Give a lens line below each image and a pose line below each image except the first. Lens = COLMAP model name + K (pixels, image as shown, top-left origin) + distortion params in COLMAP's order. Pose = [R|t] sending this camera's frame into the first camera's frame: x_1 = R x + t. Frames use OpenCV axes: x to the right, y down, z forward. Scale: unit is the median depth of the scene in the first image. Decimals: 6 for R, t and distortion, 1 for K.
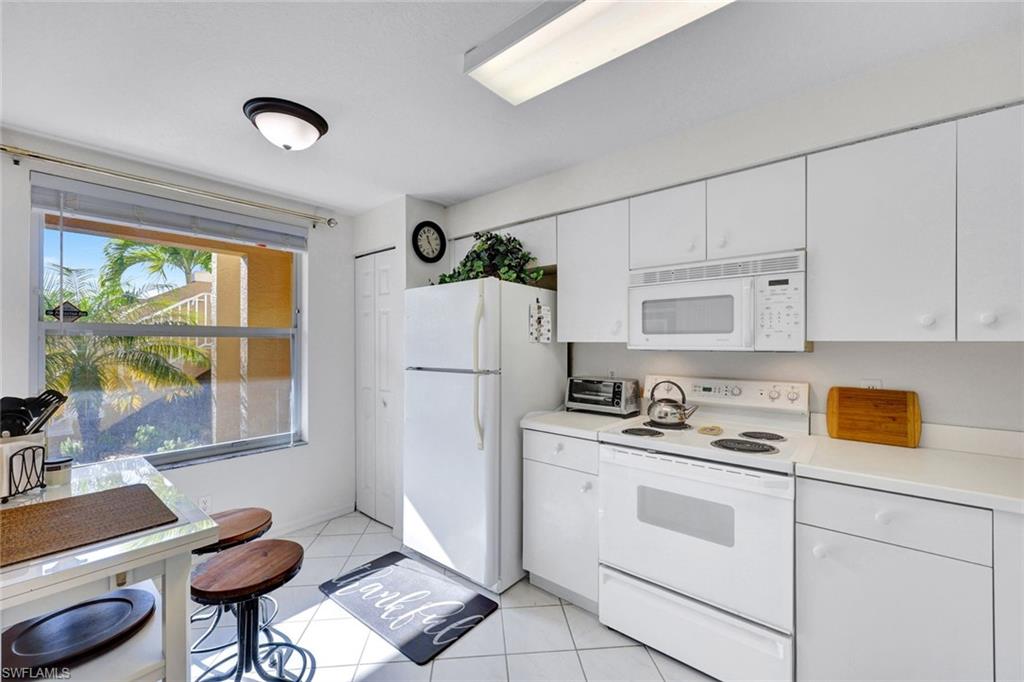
lens RADIAL K [[411.8, 0, 512.0], [0, 411.8, 341.0], [0, 0, 1]] dist [0.001334, 0.000005]
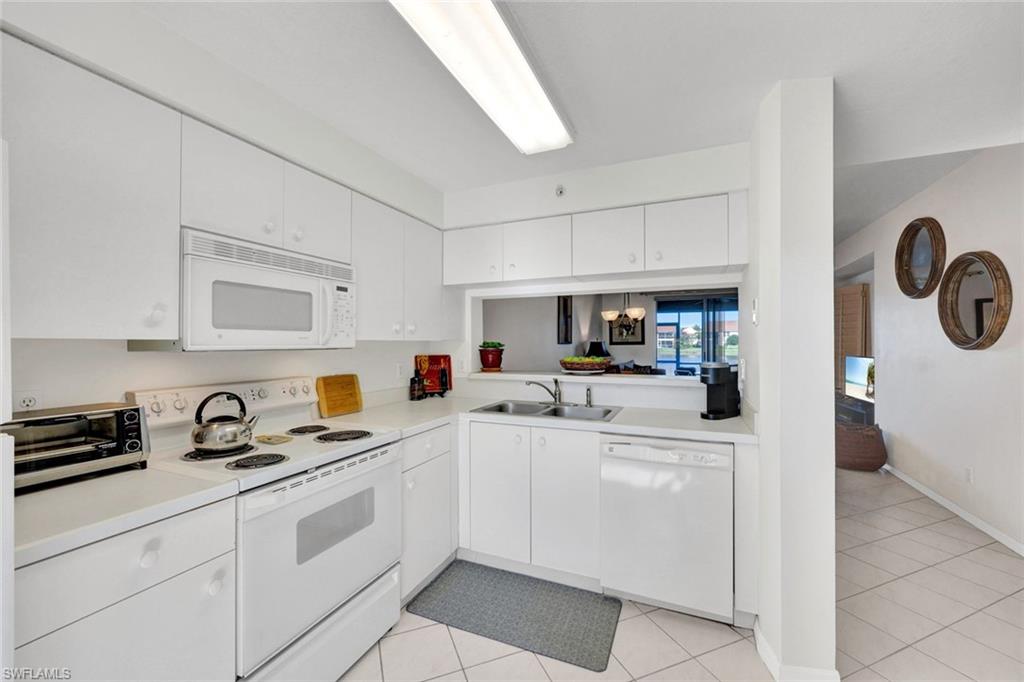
lens RADIAL K [[411.8, 0, 512.0], [0, 411.8, 341.0], [0, 0, 1]] dist [0.001334, 0.000005]
pose [[-0.297229, 0.000525, 0.954806, -0.559406], [-0.009158, 0.999952, -0.003401, 0.003360], [-0.954762, -0.009755, -0.297210, 0.830248]]
